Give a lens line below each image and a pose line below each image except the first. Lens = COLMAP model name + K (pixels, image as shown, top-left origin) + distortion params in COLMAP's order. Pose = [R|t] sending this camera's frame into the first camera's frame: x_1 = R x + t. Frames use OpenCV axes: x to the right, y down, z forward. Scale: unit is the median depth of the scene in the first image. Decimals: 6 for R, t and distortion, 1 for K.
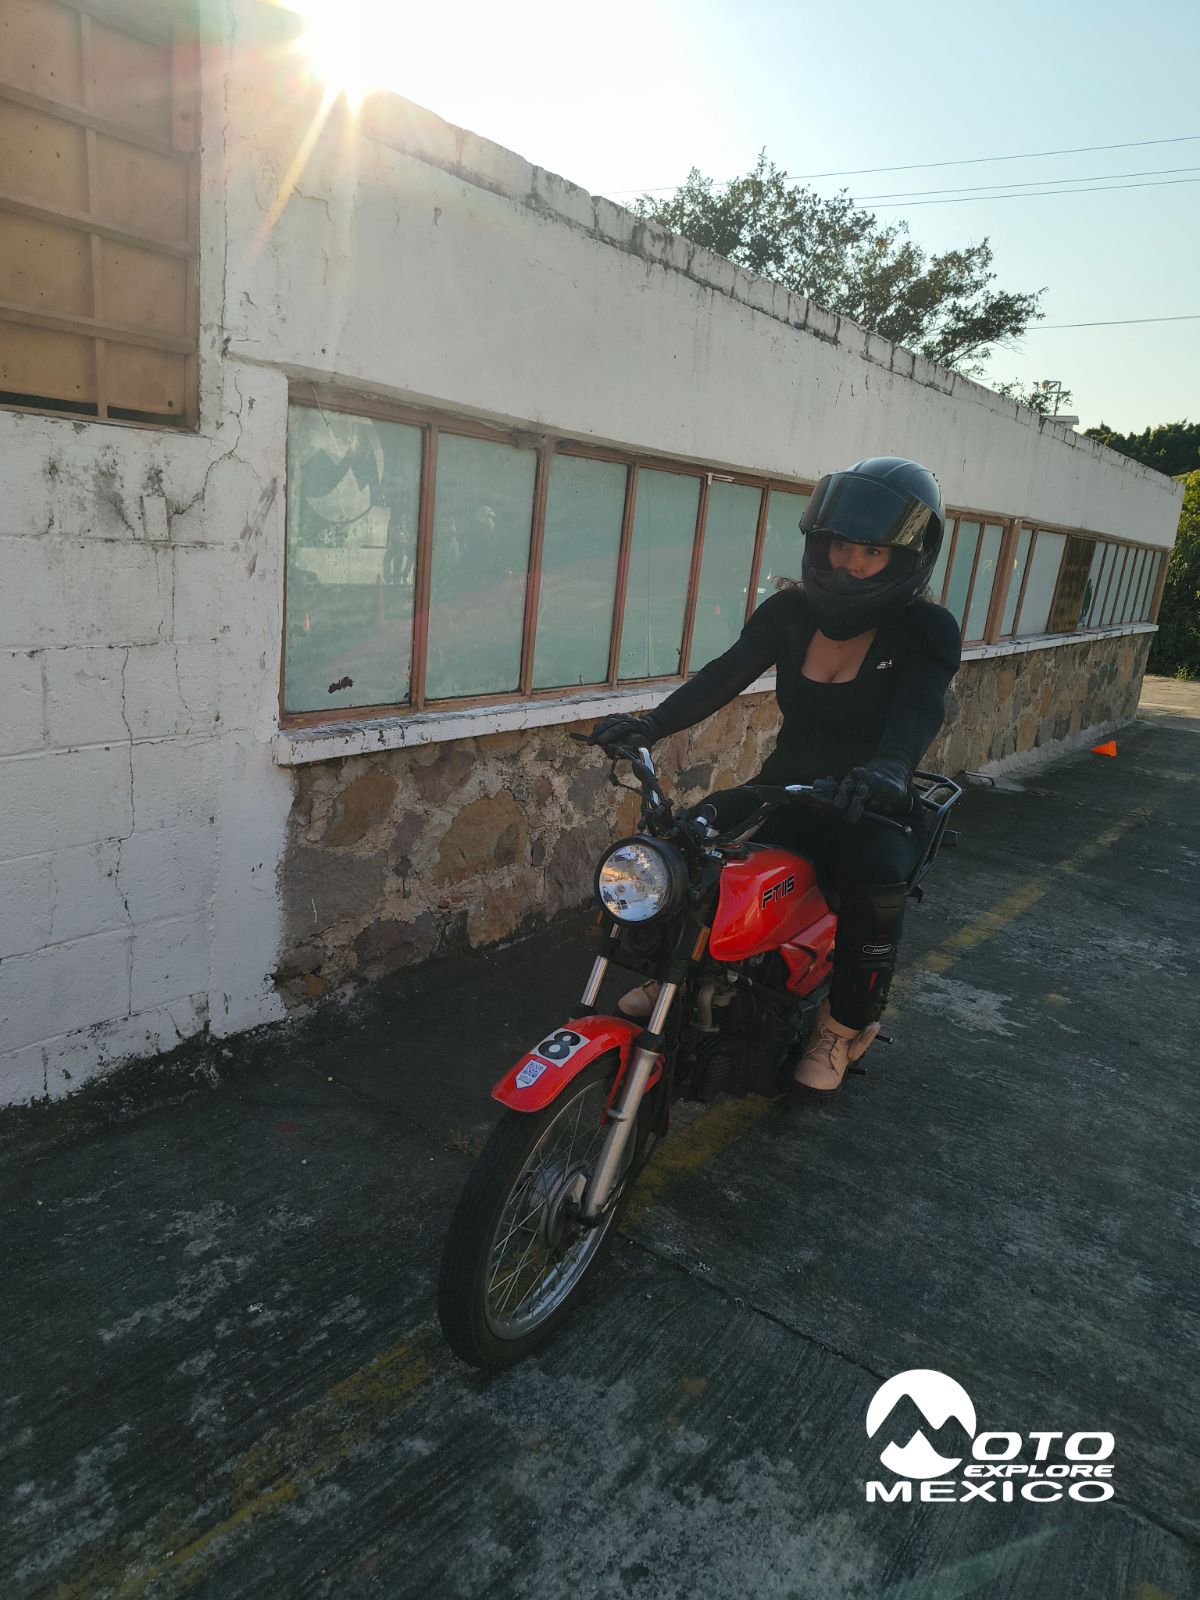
lens RADIAL K [[1082.1, 0, 597.3], [0, 1082.1, 811.2], [0, 0, 1]] dist [0.027547, -0.034032]
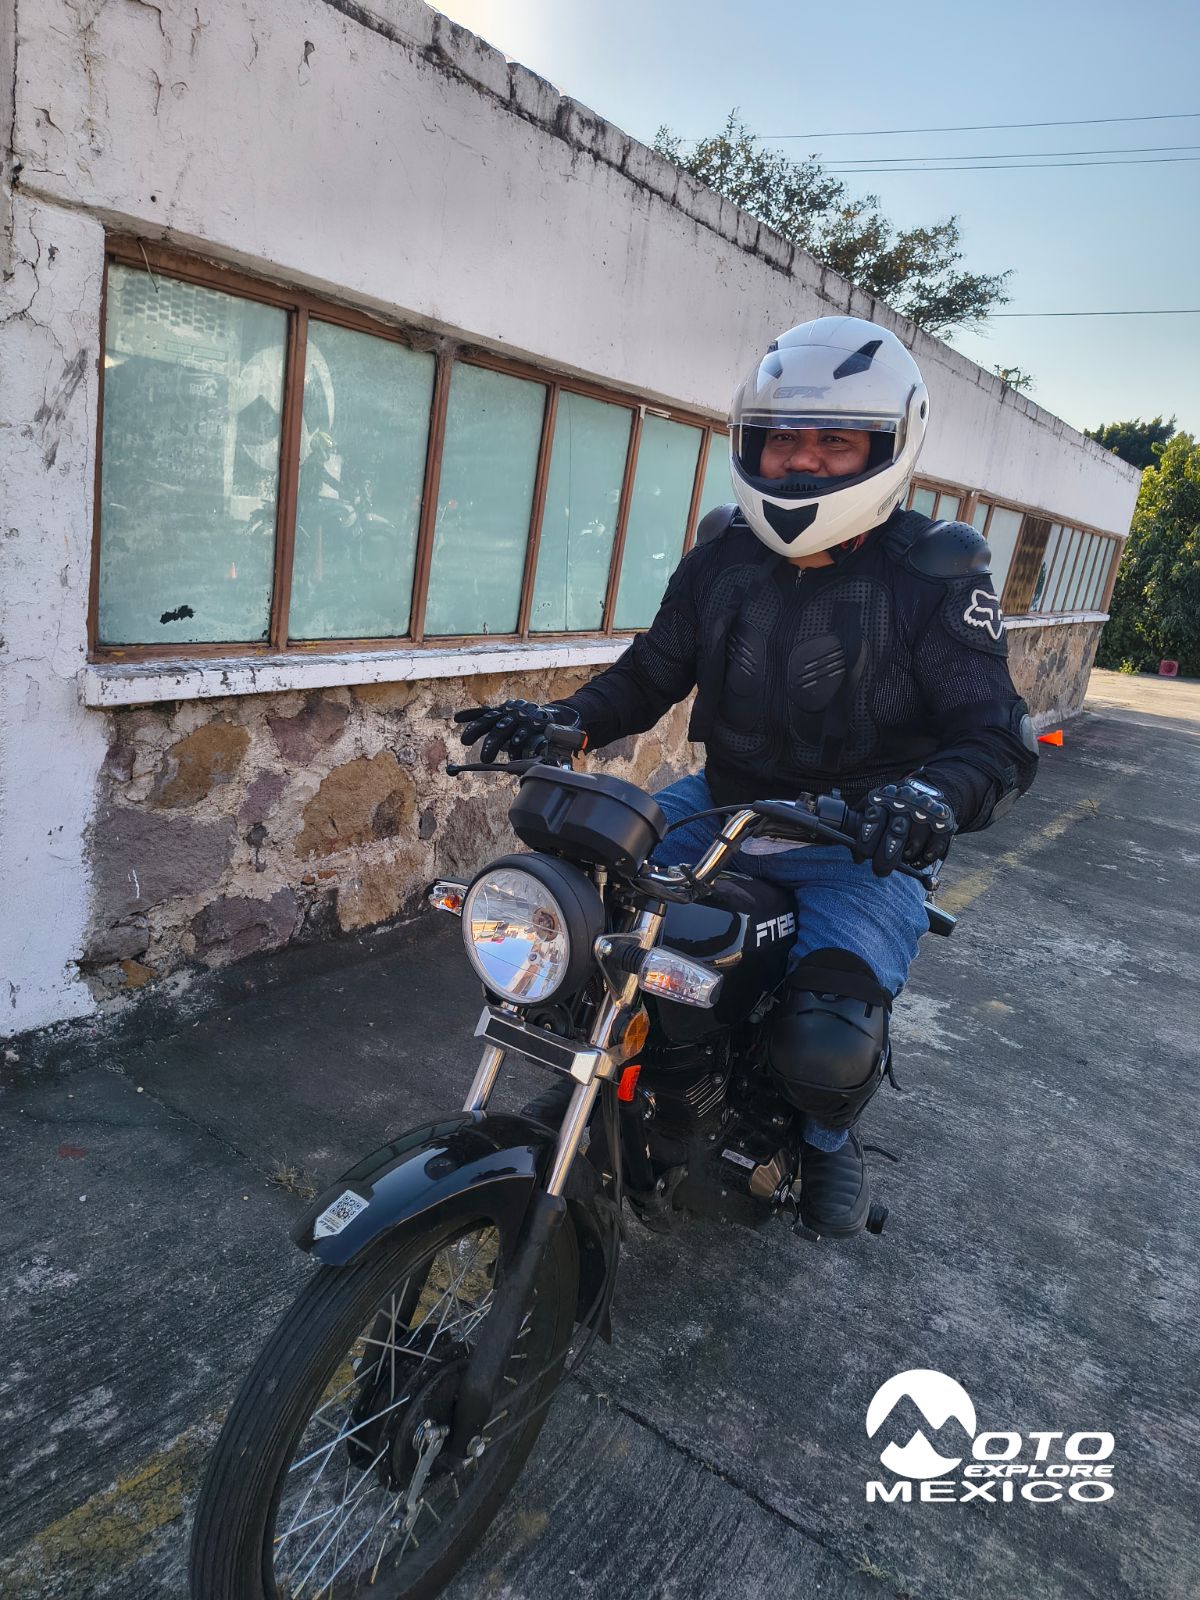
lens RADIAL K [[1082.1, 0, 600.6], [0, 1082.1, 789.8], [0, 0, 1]] dist [0.027547, -0.034032]
pose [[0.997940, 0.039825, 0.050295, 0.043838], [-0.040149, 0.999179, 0.005454, 0.000320], [-0.050036, -0.007462, 0.998720, 0.127706]]
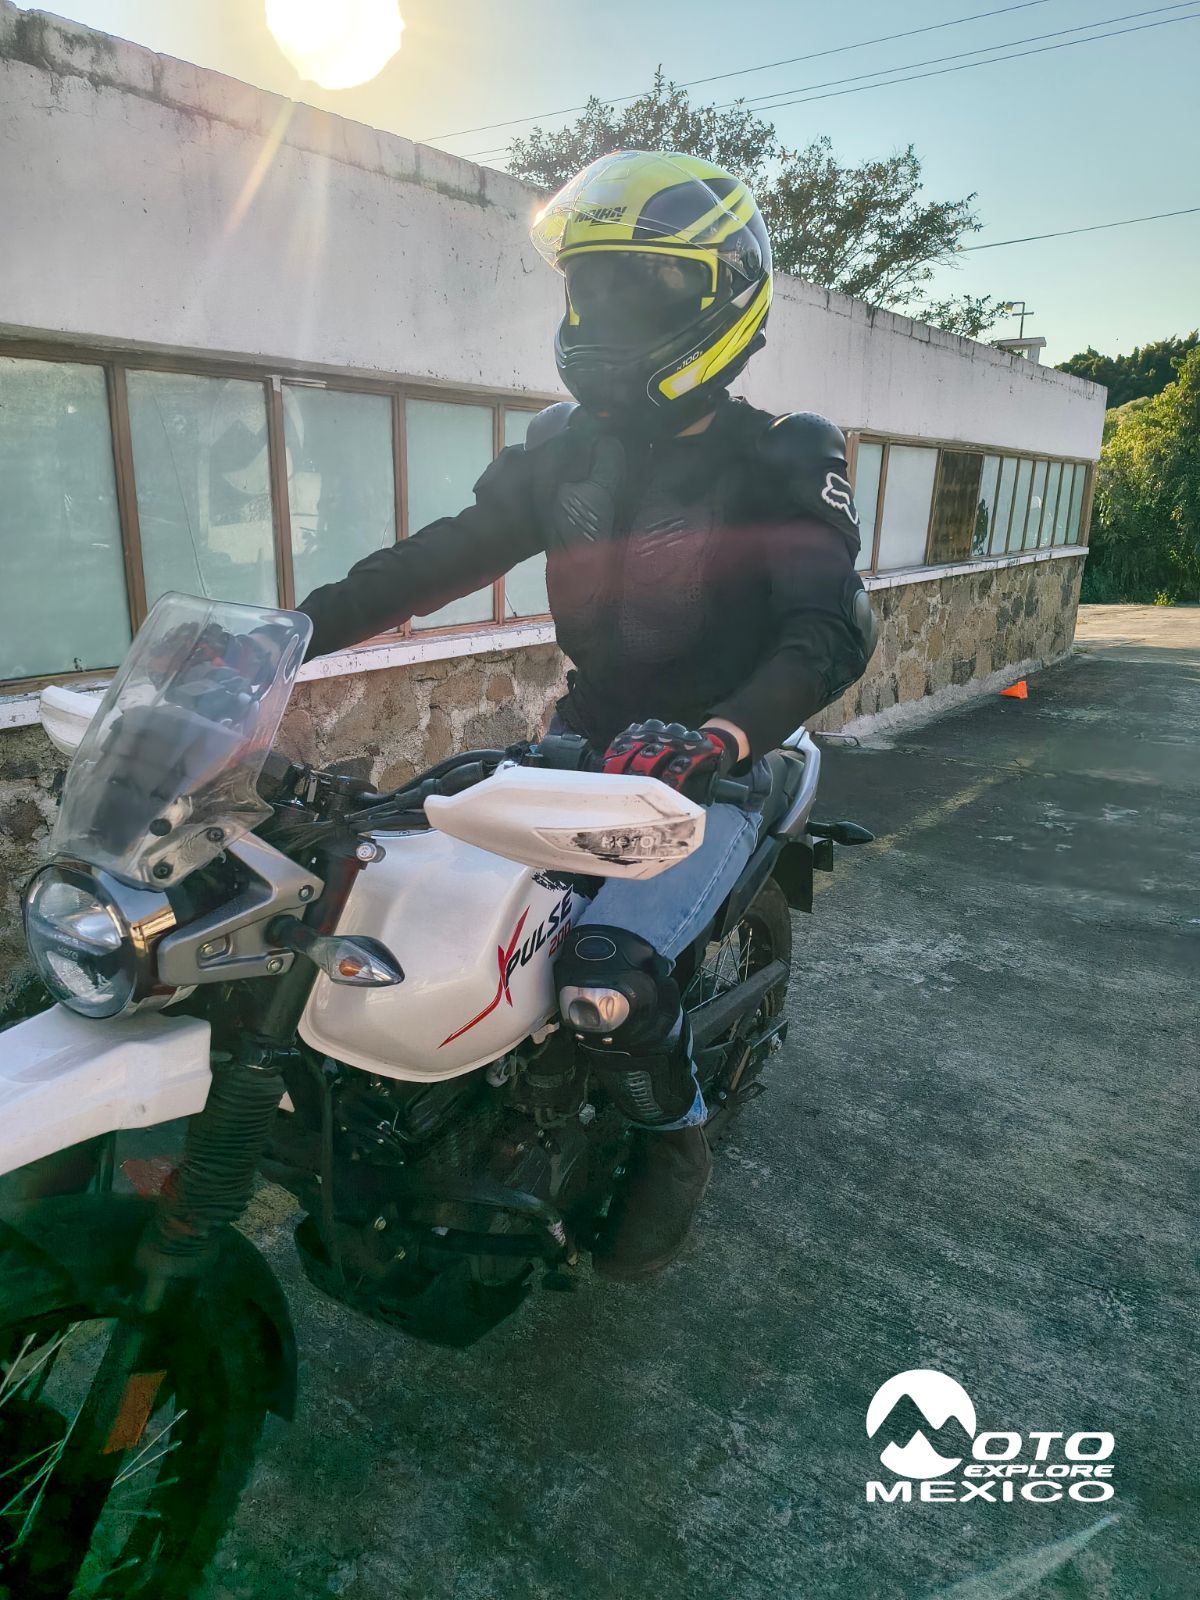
lens RADIAL K [[1082.1, 0, 615.4], [0, 1082.1, 806.7], [0, 0, 1]] dist [0.027547, -0.034032]
pose [[0.997115, -0.074617, -0.013962, 0.392628], [0.074893, 0.996982, 0.020425, -0.013892], [0.012396, -0.021412, 0.999694, 0.287573]]
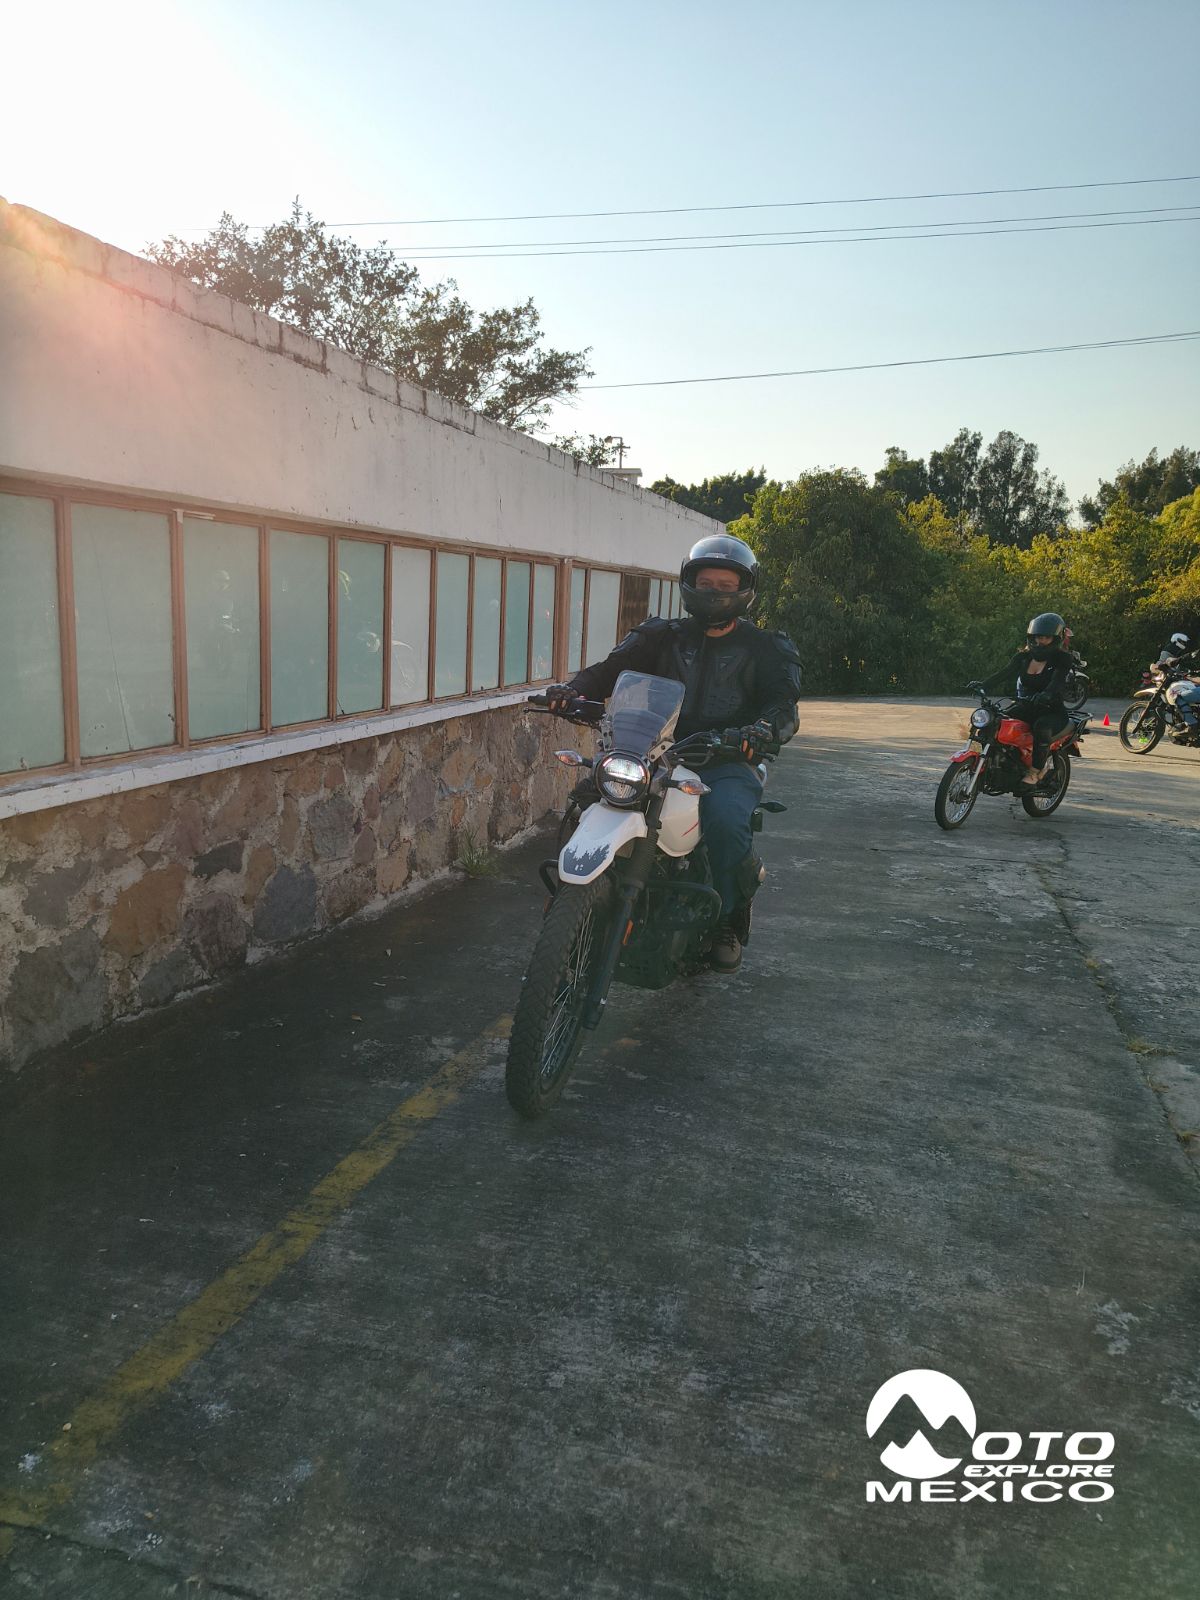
lens RADIAL K [[1082.1, 0, 631.2], [0, 1082.1, 810.2], [0, 0, 1]] dist [0.027547, -0.034032]
pose [[0.930077, -0.116710, 0.348333, 0.129994], [0.133073, 0.990831, -0.023336, -0.009214], [-0.342416, 0.068058, 0.937080, 0.101126]]
